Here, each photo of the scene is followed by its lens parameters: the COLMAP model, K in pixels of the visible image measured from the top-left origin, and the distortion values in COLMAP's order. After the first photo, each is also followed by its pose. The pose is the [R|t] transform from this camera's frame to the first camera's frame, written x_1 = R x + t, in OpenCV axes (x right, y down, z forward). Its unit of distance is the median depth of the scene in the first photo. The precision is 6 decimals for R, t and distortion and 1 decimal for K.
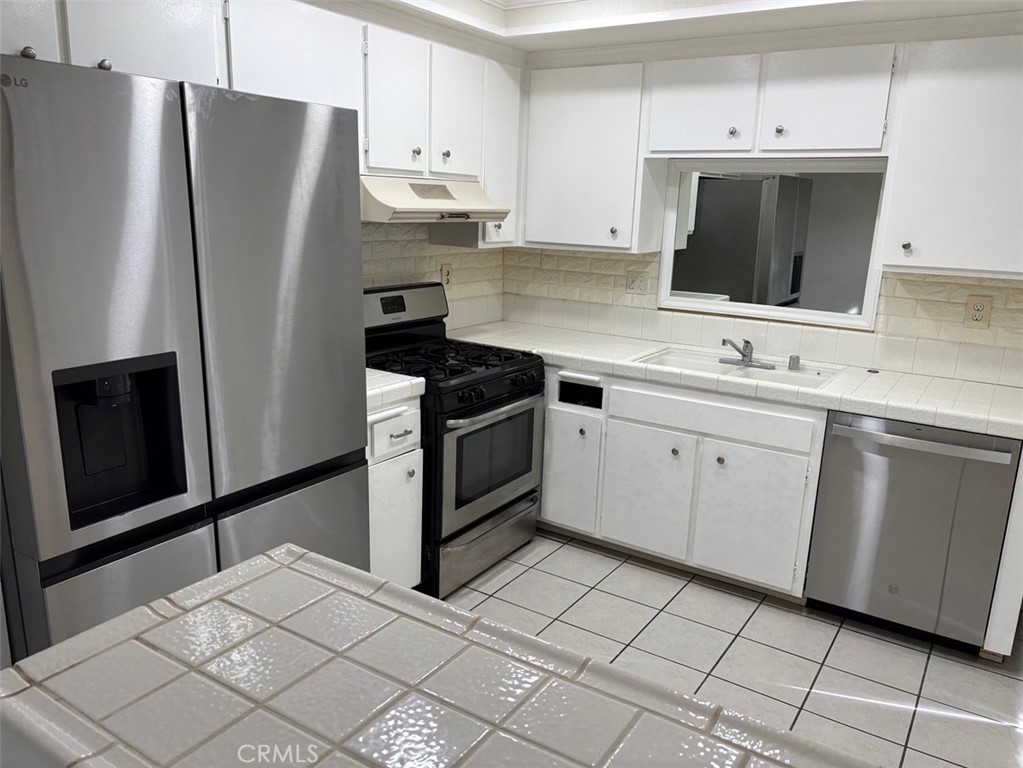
lens RADIAL K [[766.3, 0, 513.7], [0, 766.3, 404.3], [0, 0, 1]] dist [0.005289, 0.000667]
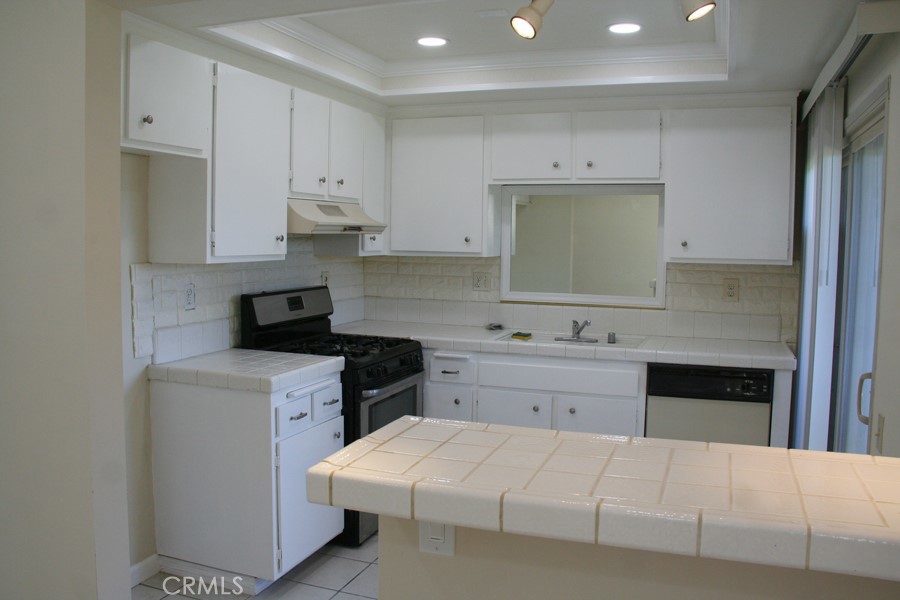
lens RADIAL K [[762.6, 0, 450.0], [0, 762.6, 300.0], [0, 0, 1]] dist [-0.182889, 0.160959]
pose [[0.973798, -0.037953, 0.224225, -0.191468], [0.075143, 0.984296, -0.159736, 0.072270], [-0.214642, 0.172400, 0.961357, -0.187255]]
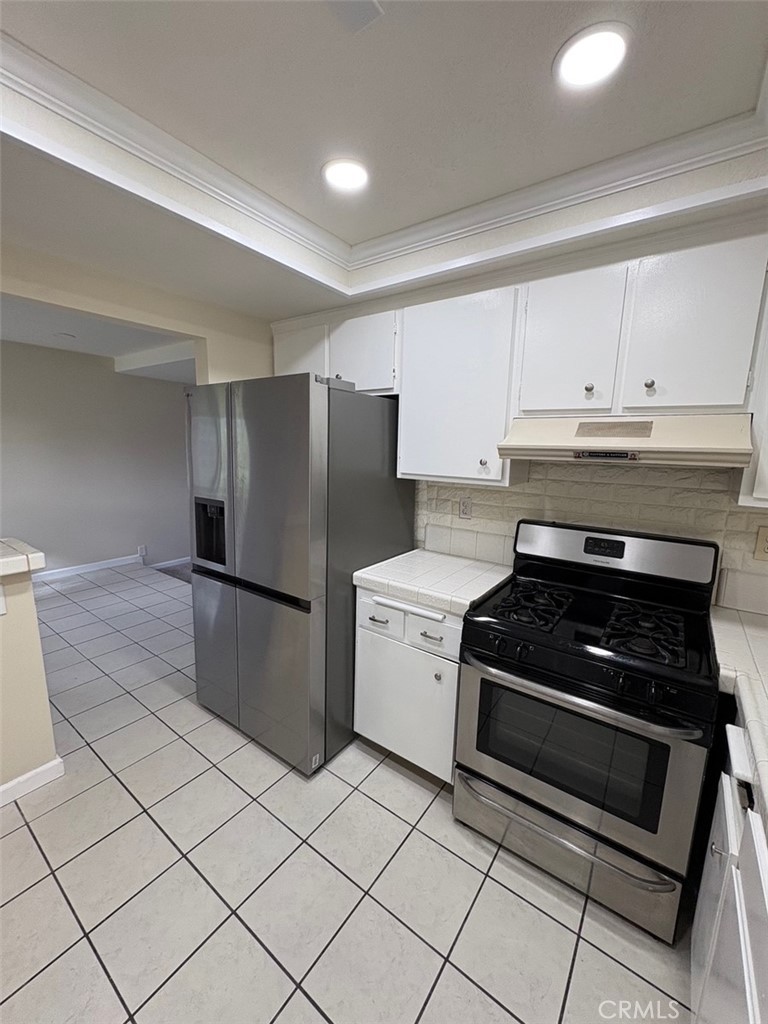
lens RADIAL K [[409.3, 0, 384.0], [0, 409.3, 512.0], [0, 0, 1]] dist [0.000008, 0.000103]
pose [[-0.042322, 0.132413, -0.990291, 0.369060], [-0.280298, 0.949799, 0.138978, -0.170759], [0.958980, 0.283458, -0.003082, 0.740951]]
